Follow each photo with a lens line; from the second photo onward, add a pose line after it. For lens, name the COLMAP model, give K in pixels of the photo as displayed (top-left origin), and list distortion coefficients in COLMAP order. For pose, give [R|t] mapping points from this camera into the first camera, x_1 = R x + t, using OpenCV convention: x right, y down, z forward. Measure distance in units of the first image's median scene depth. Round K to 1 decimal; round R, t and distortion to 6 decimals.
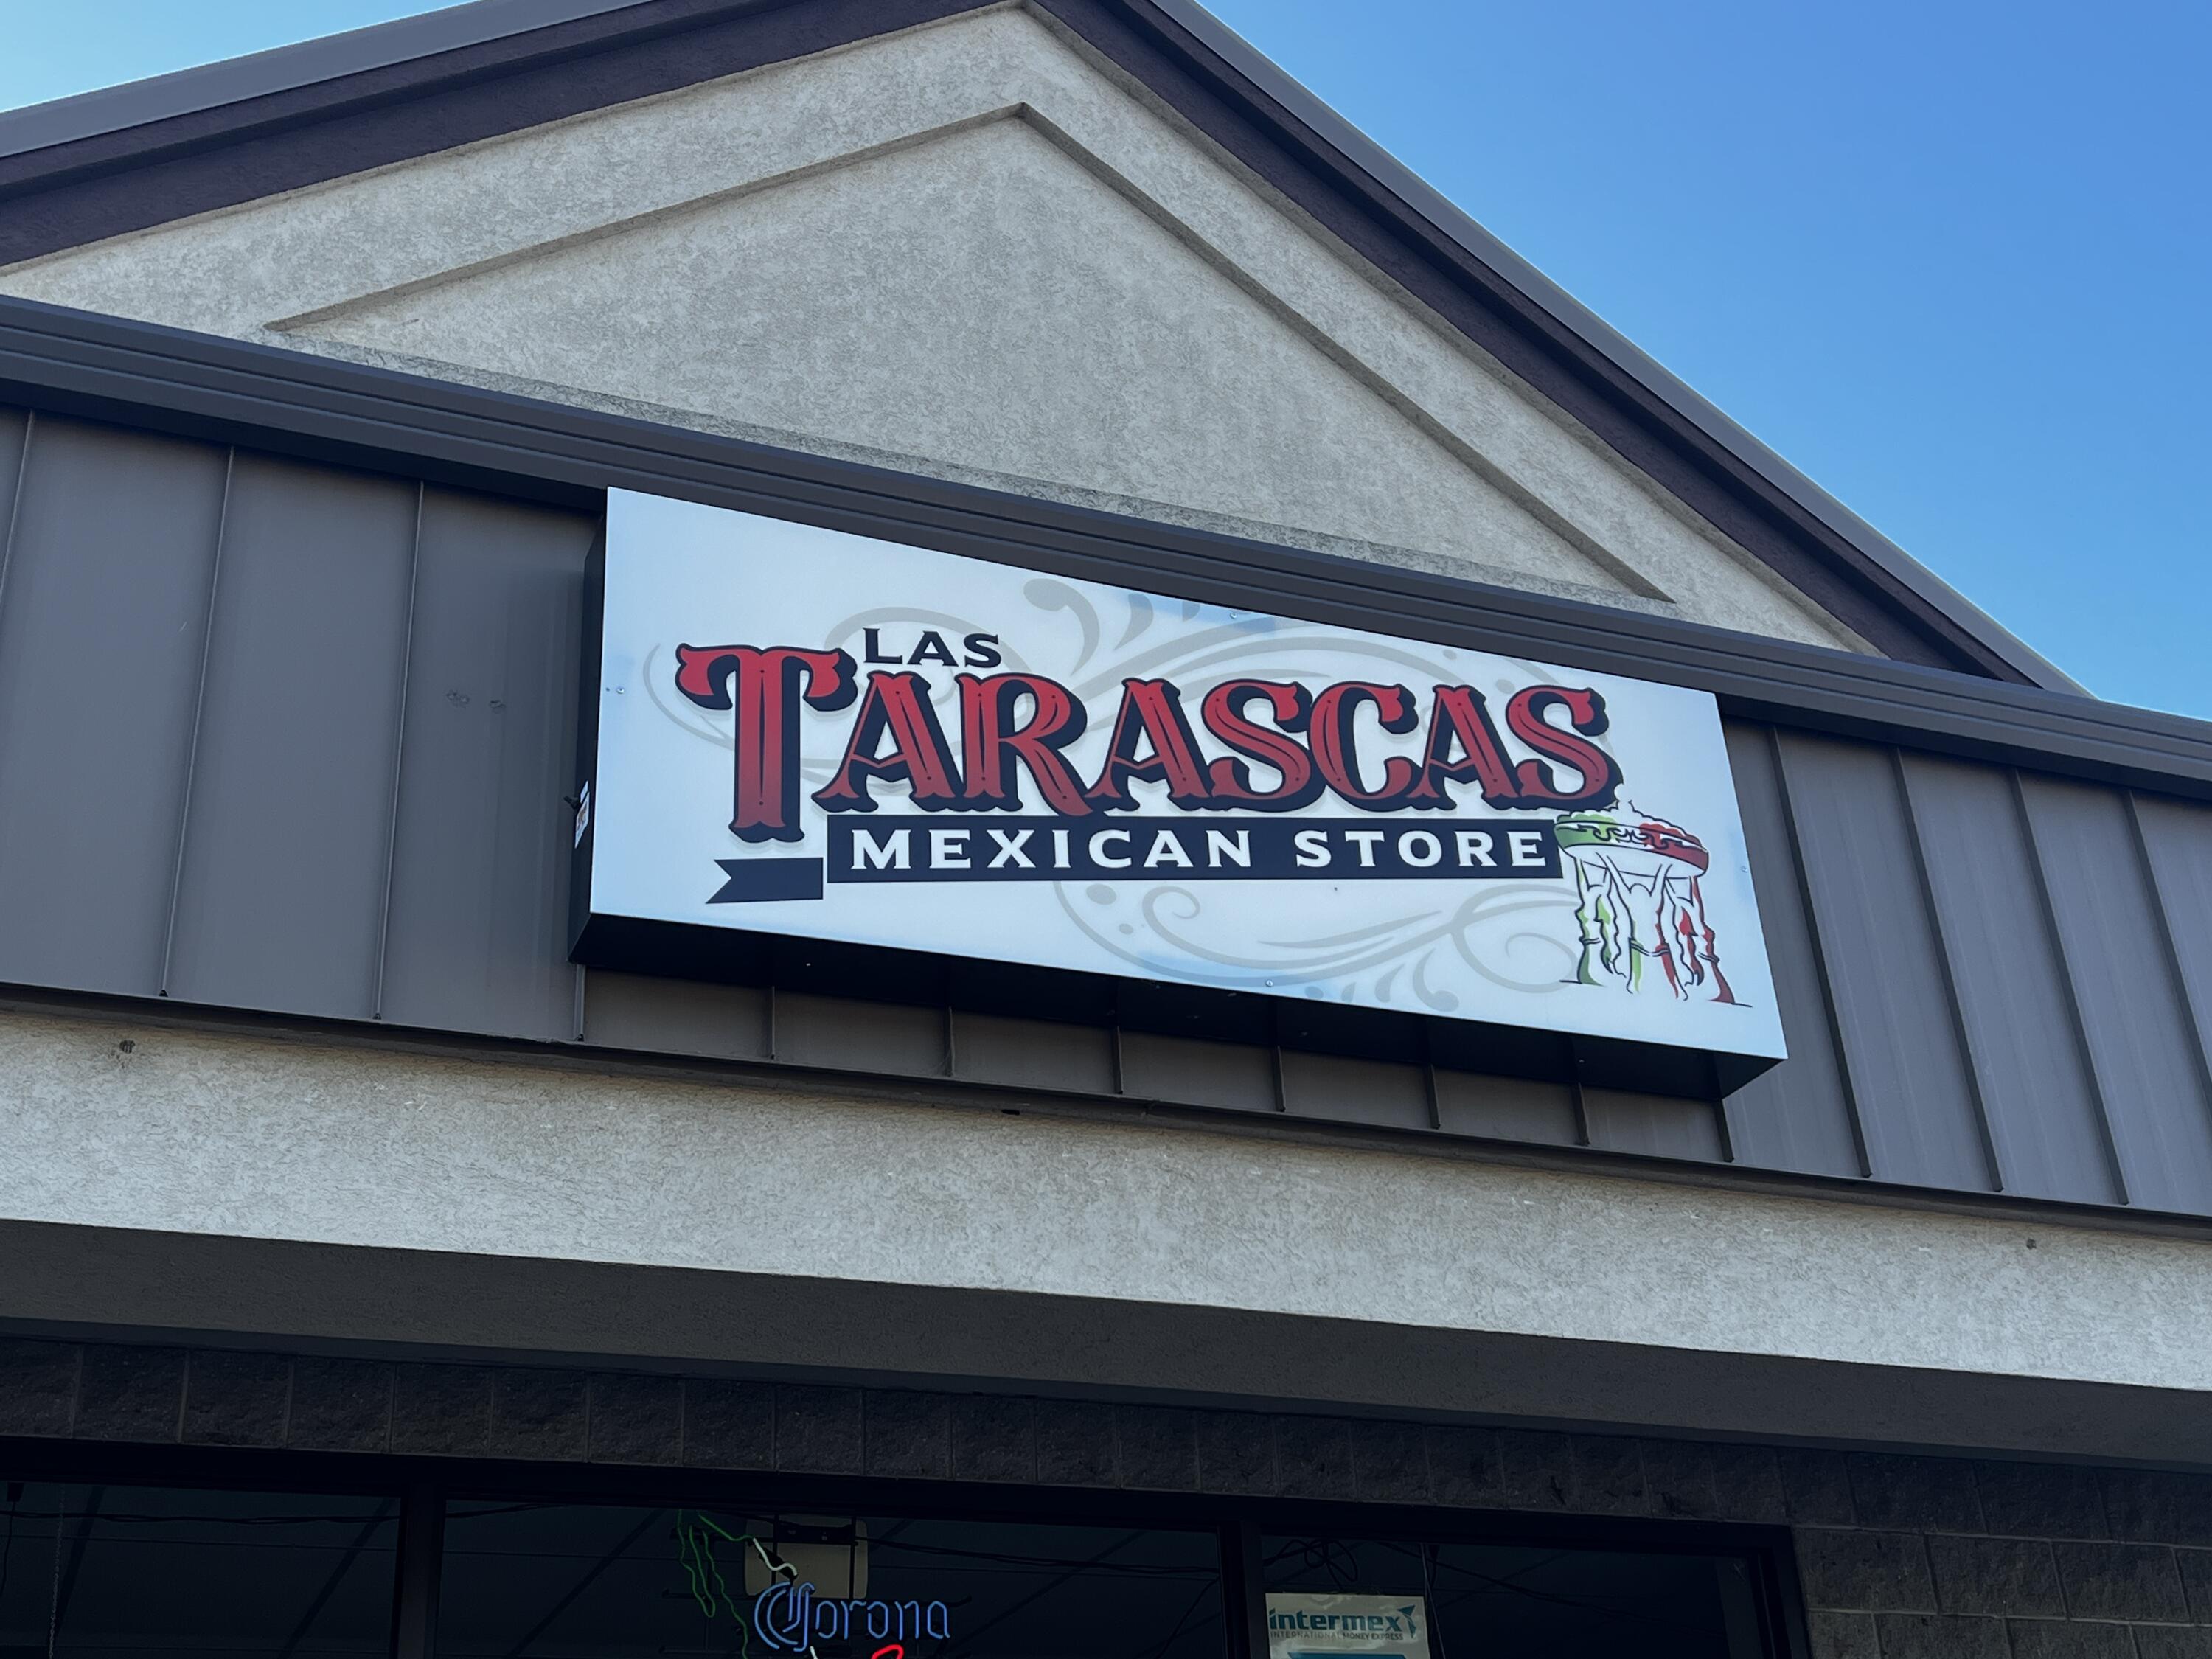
lens RADIAL K [[2615.8, 0, 1106.0], [0, 2615.8, 829.5], [0, 0, 1]] dist [0.093246, -0.041430]
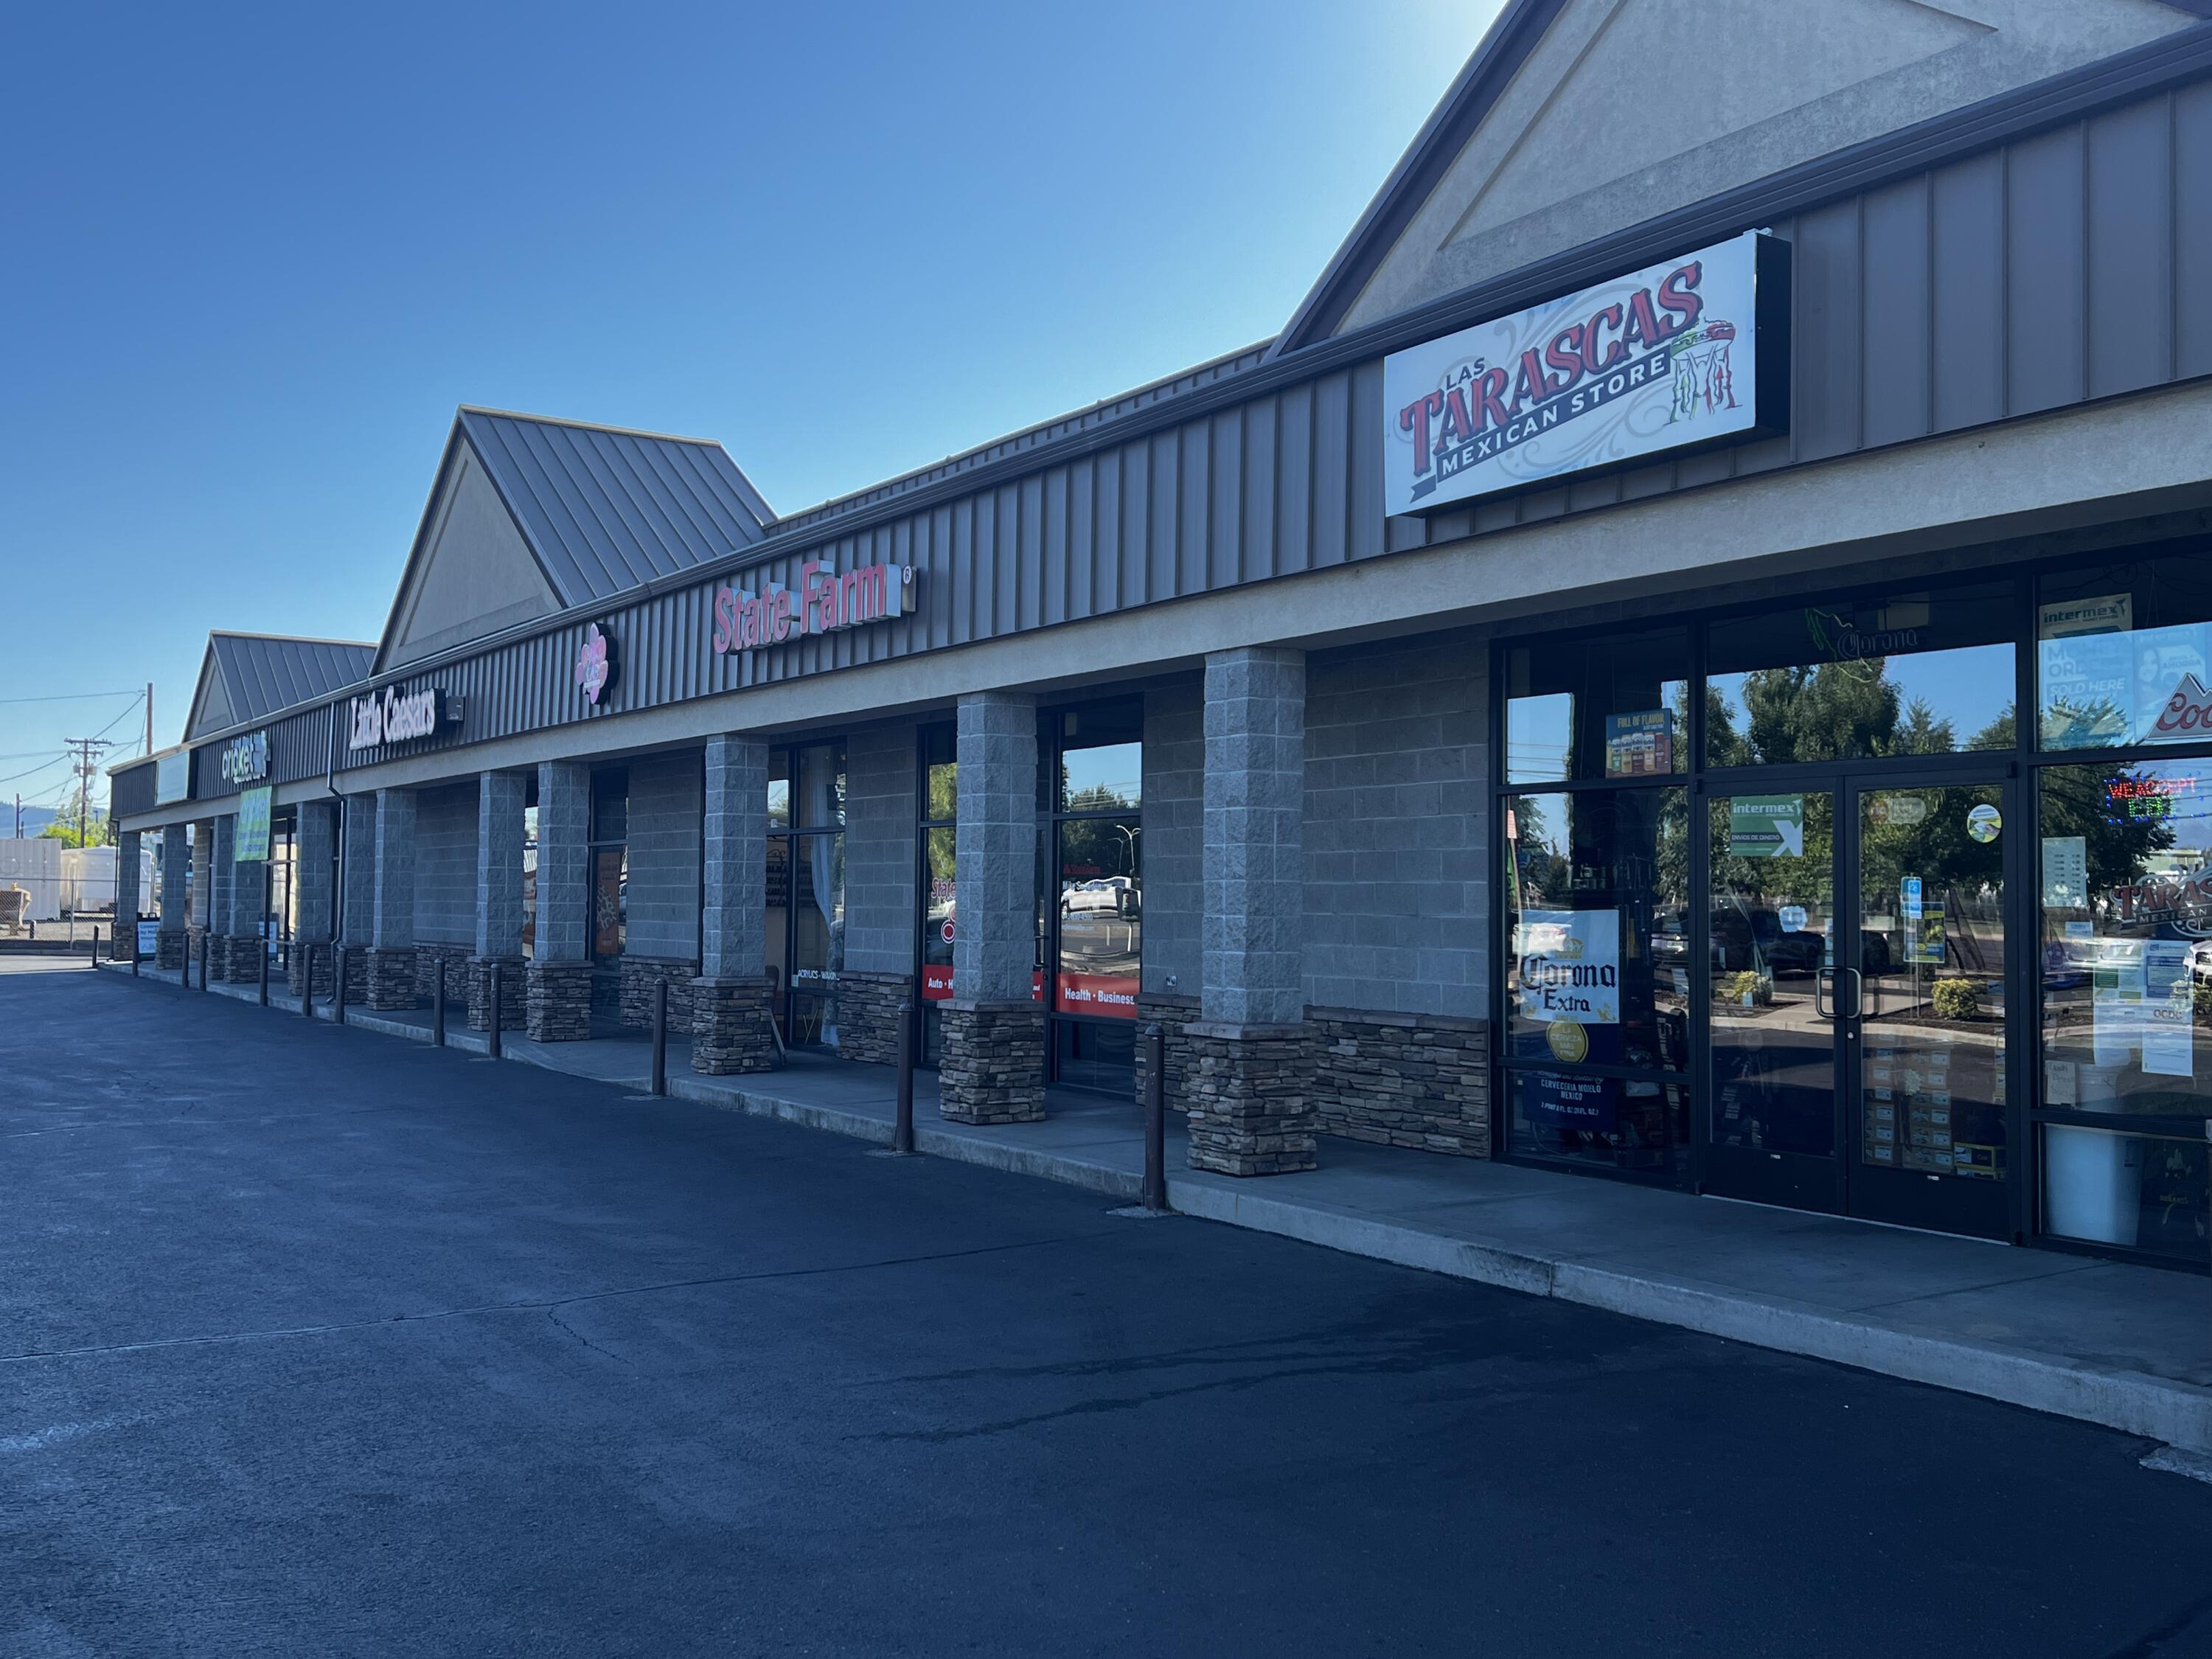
lens RADIAL K [[2062.8, 0, 1106.0], [0, 2062.8, 829.5], [0, 0, 1]] dist [-0.009941, -0.016017]
pose [[0.182160, 0.013732, -0.983173, 1.874207], [0.447526, 0.889174, 0.095336, -0.018796], [0.875521, -0.457362, 0.155827, 0.122734]]
